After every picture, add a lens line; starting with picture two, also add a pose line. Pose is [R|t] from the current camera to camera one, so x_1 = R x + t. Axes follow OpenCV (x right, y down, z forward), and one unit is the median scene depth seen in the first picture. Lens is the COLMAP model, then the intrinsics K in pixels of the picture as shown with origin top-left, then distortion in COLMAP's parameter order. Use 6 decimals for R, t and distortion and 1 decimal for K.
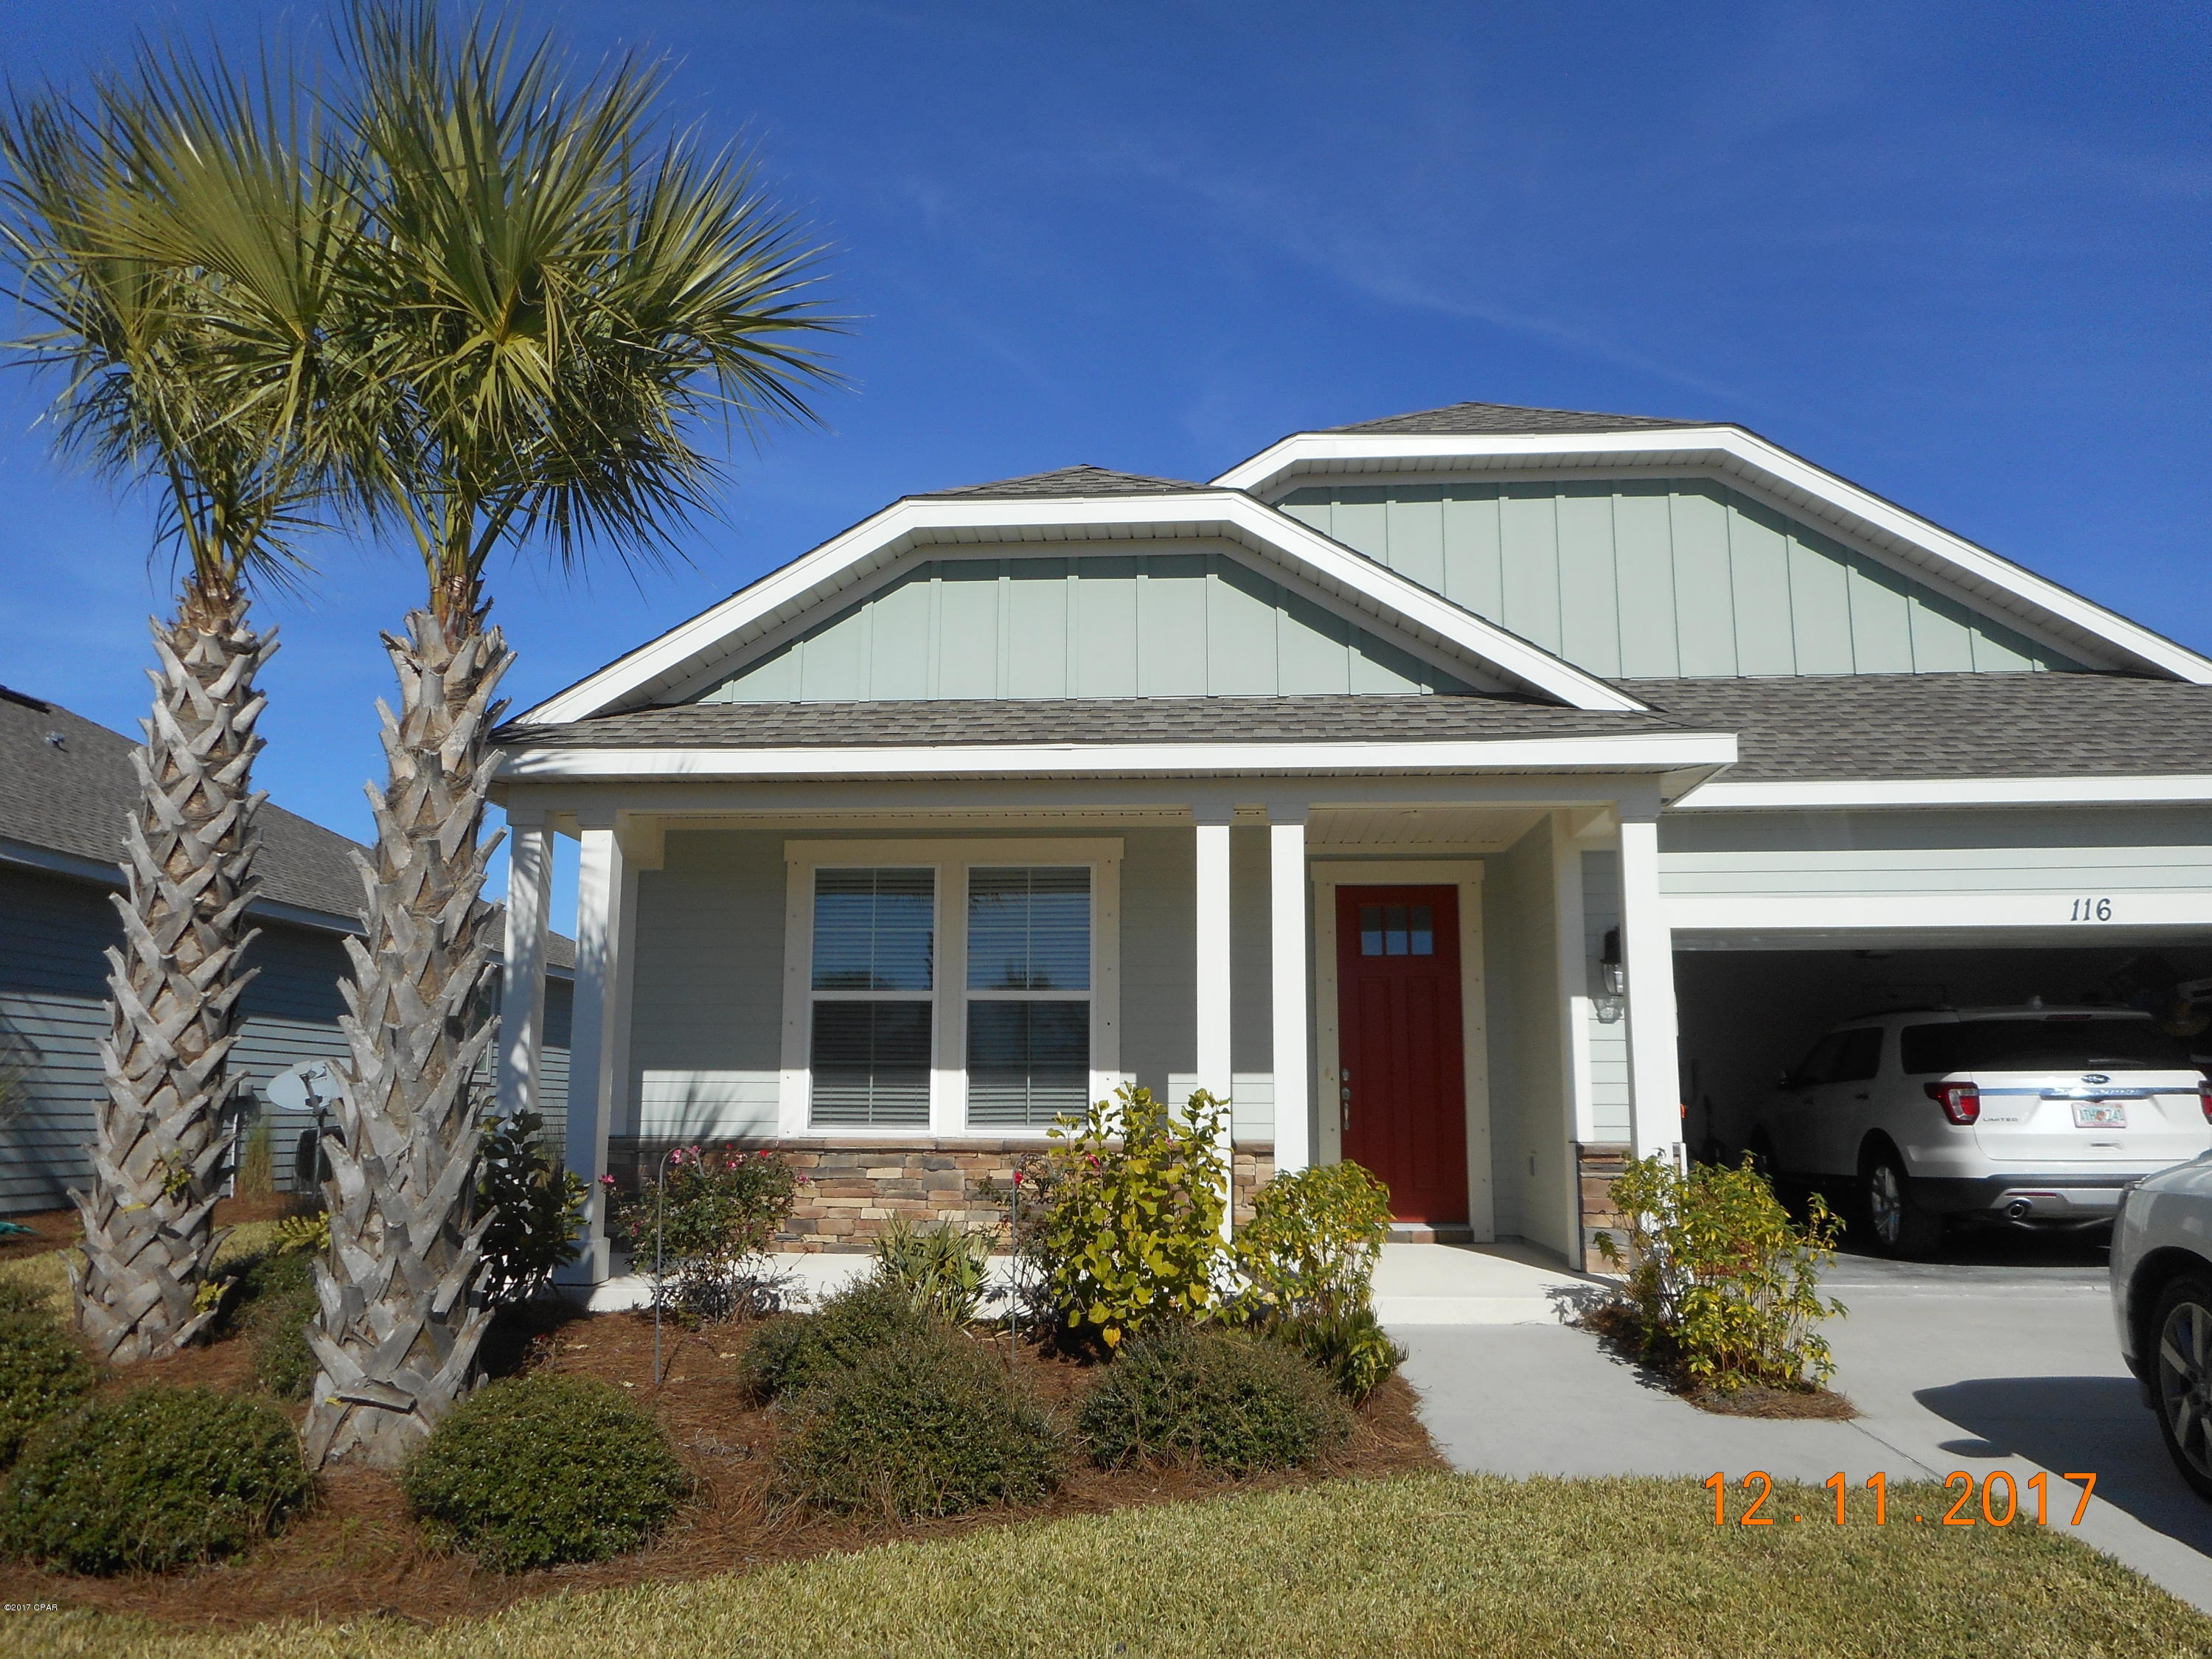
lens RADIAL K [[1657.5, 0, 1100.0], [0, 1657.5, 841.6], [0, 0, 1]] dist [0.012876, -0.029770]
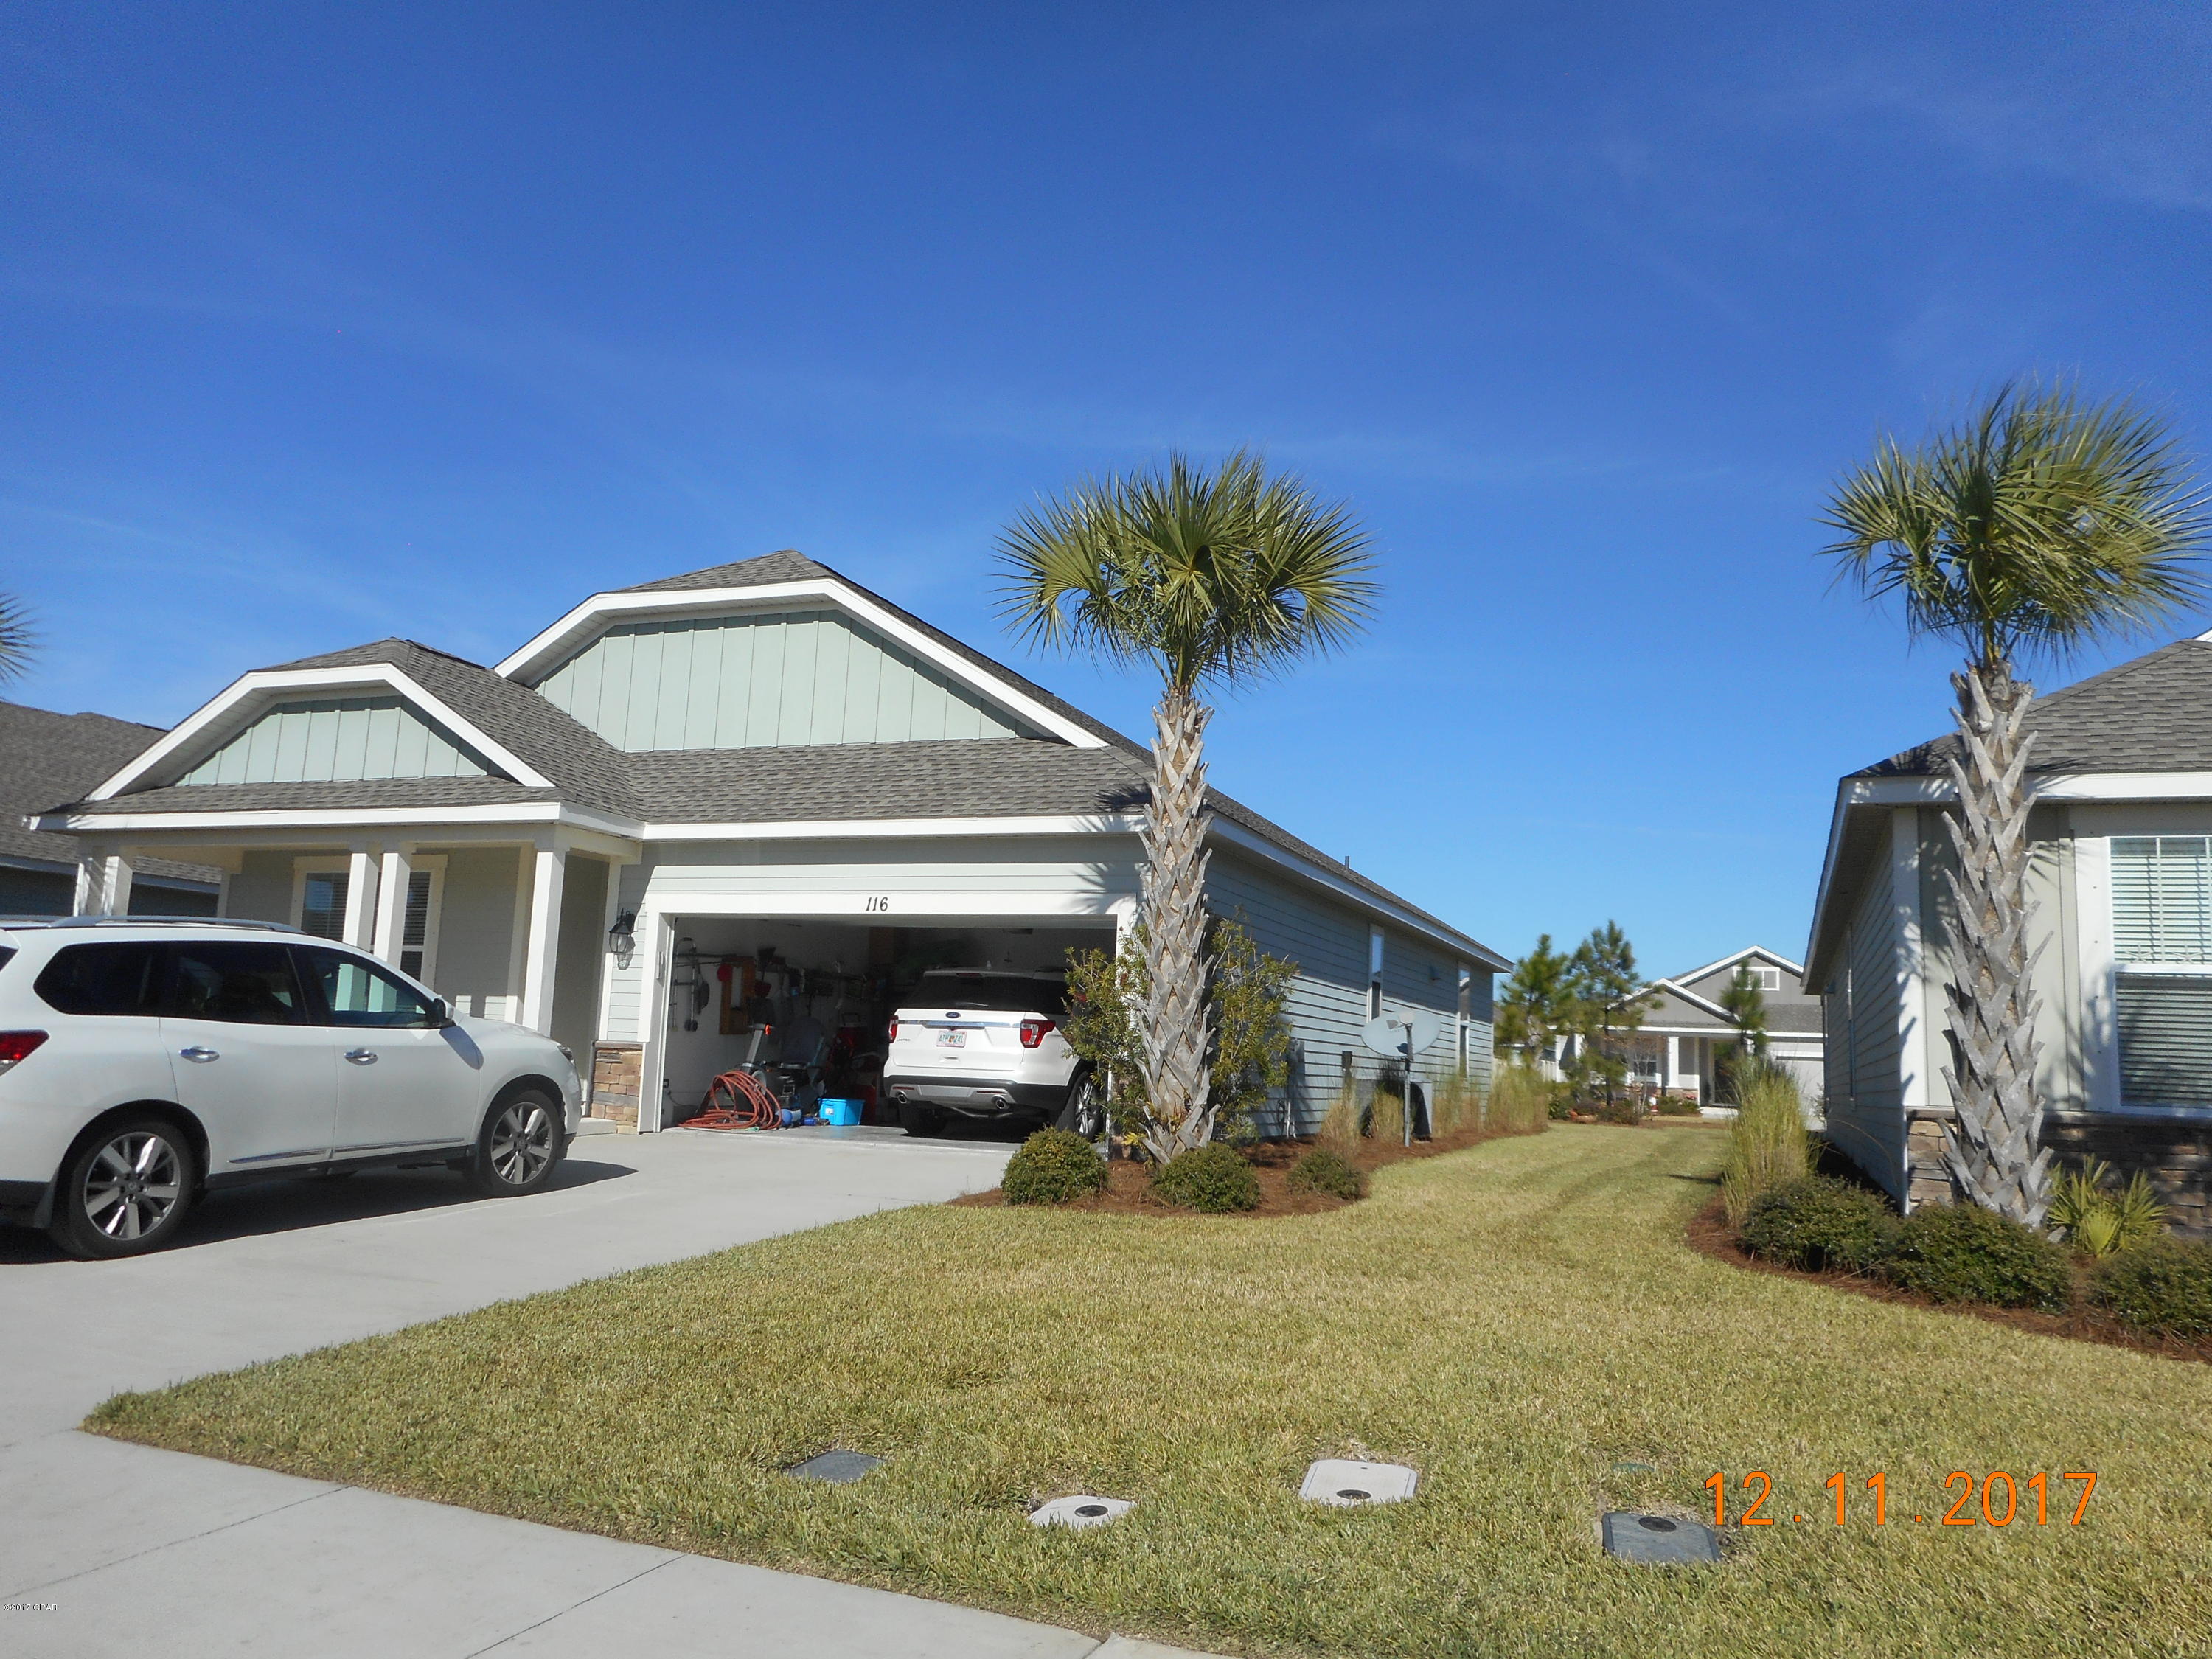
lens RADIAL K [[1657.5, 0, 1090.0], [0, 1657.5, 826.3], [0, 0, 1]] dist [0.012876, -0.029770]
pose [[0.950895, -0.007260, -0.309428, 1.326817], [0.011080, 0.999883, 0.010589, -0.048366], [0.309315, -0.013497, 0.950864, -0.444929]]
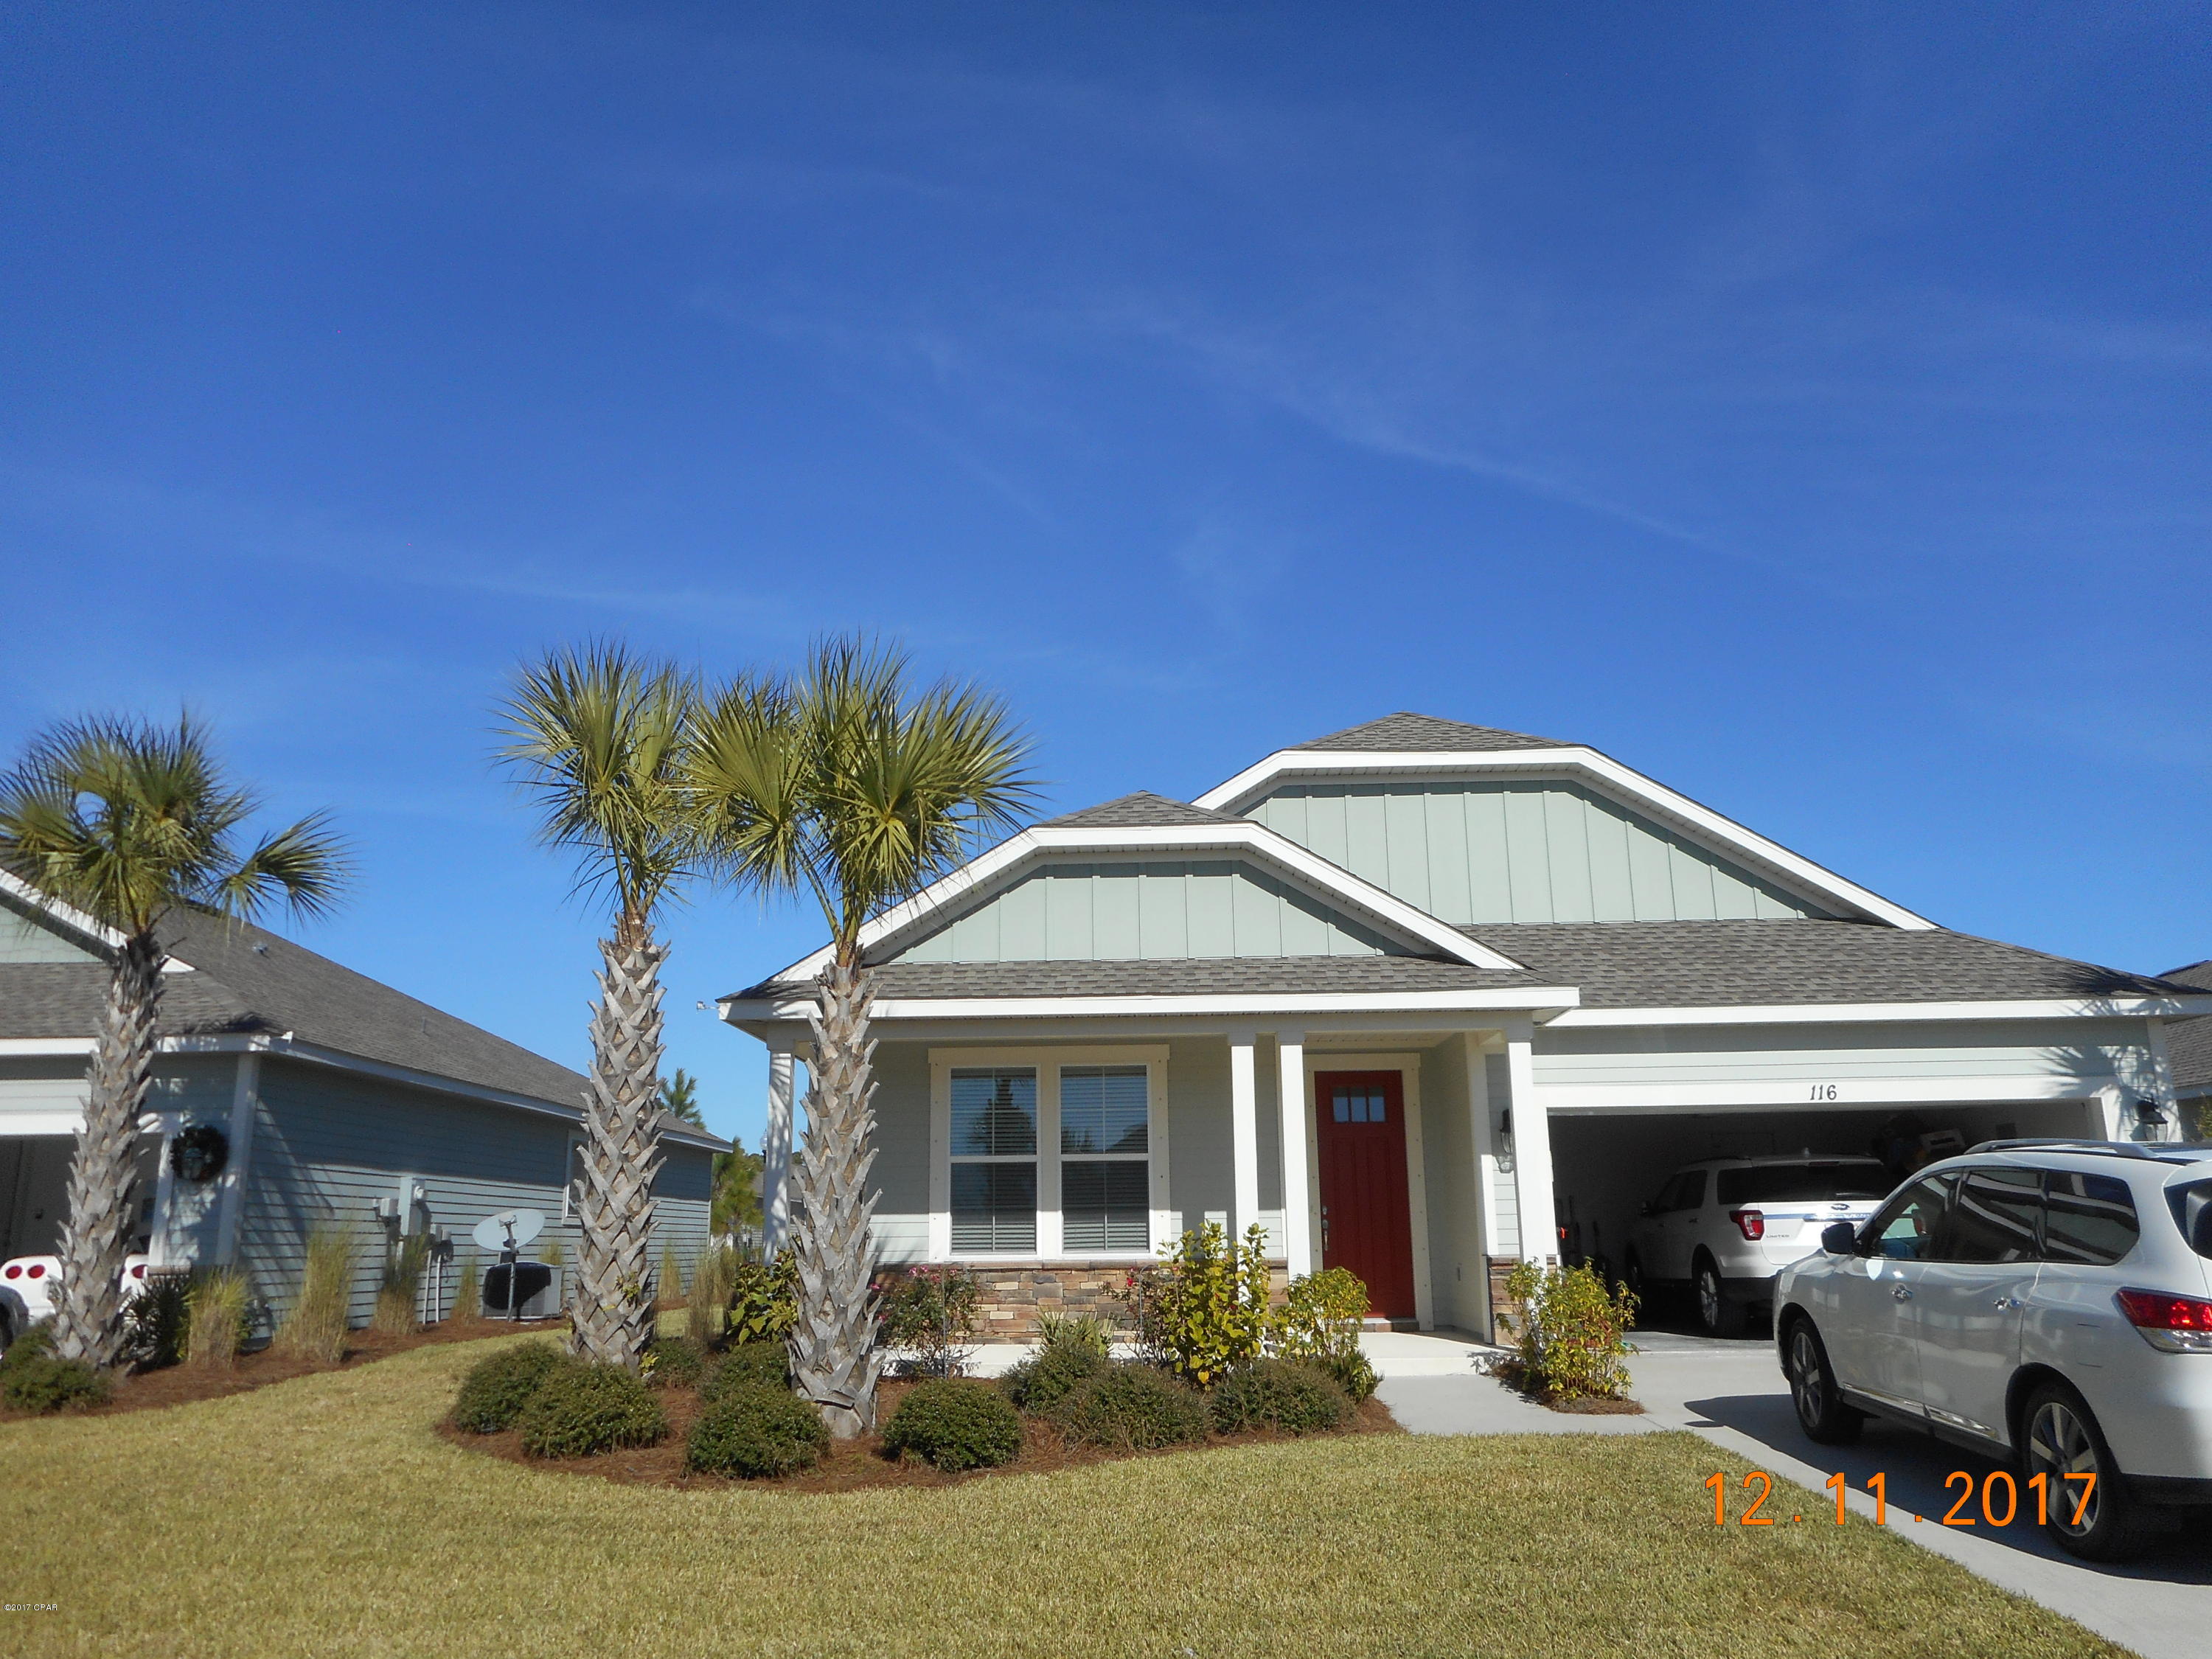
lens RADIAL K [[1657.5, 0, 1101.8], [0, 1657.5, 853.0], [0, 0, 1]] dist [0.012876, -0.029770]
pose [[0.999182, -0.007014, 0.039825, -0.115288], [0.009786, 0.997510, -0.069844, -0.079035], [-0.039236, 0.070177, 0.996763, -0.500604]]
